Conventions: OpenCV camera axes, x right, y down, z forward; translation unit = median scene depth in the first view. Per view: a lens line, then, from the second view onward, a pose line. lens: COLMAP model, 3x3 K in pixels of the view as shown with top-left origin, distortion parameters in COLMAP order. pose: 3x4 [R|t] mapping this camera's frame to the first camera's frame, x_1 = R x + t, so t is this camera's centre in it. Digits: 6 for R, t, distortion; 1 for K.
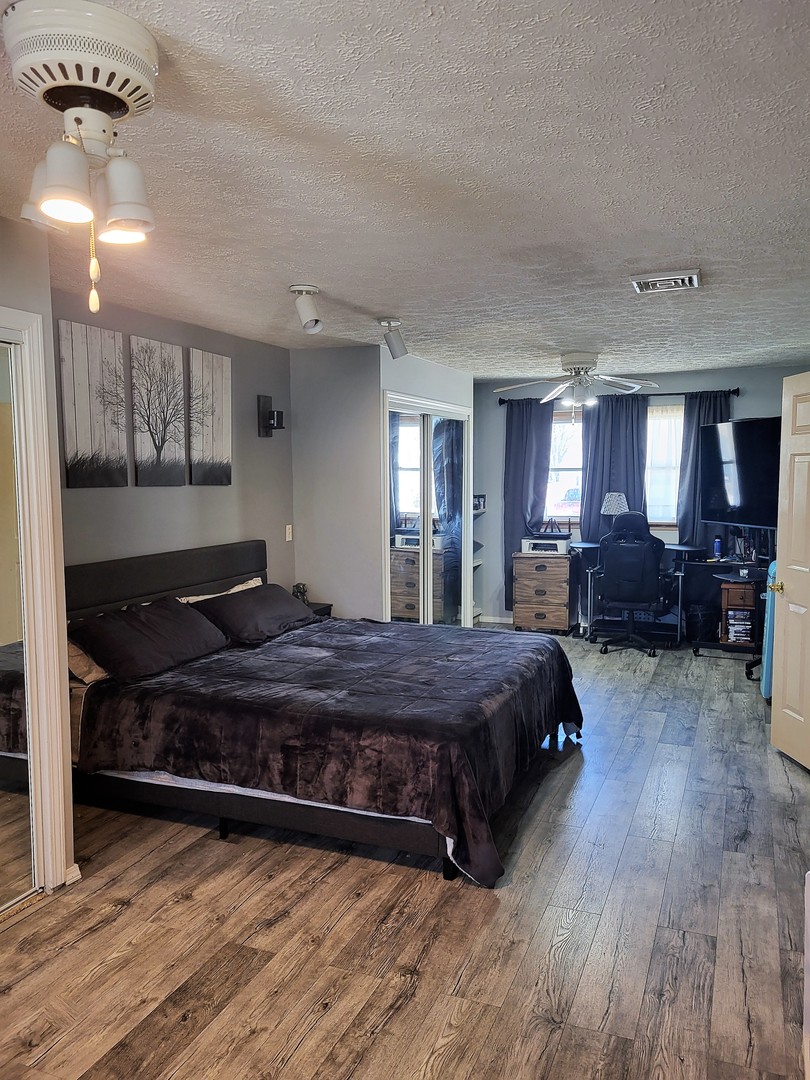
lens RADIAL K [[811.1, 0, 409.2], [0, 811.1, 545.3], [0, 0, 1]] dist [0.003840, 0.002865]
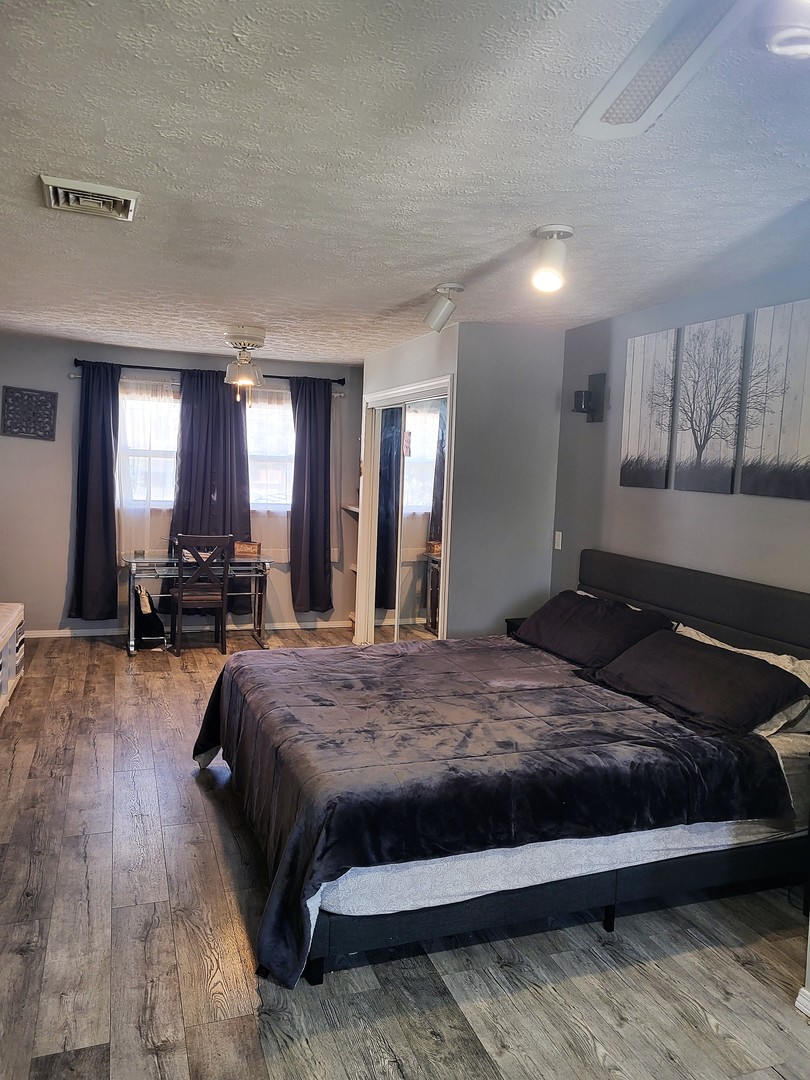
lens RADIAL K [[811.1, 0, 410.3], [0, 811.1, 537.6], [0, 0, 1]] dist [0.003840, 0.002865]
pose [[-0.737877, 0.033701, -0.674093, 0.493475], [-0.097111, 0.983059, 0.155448, -0.129305], [0.667912, 0.180163, -0.722104, 1.429138]]
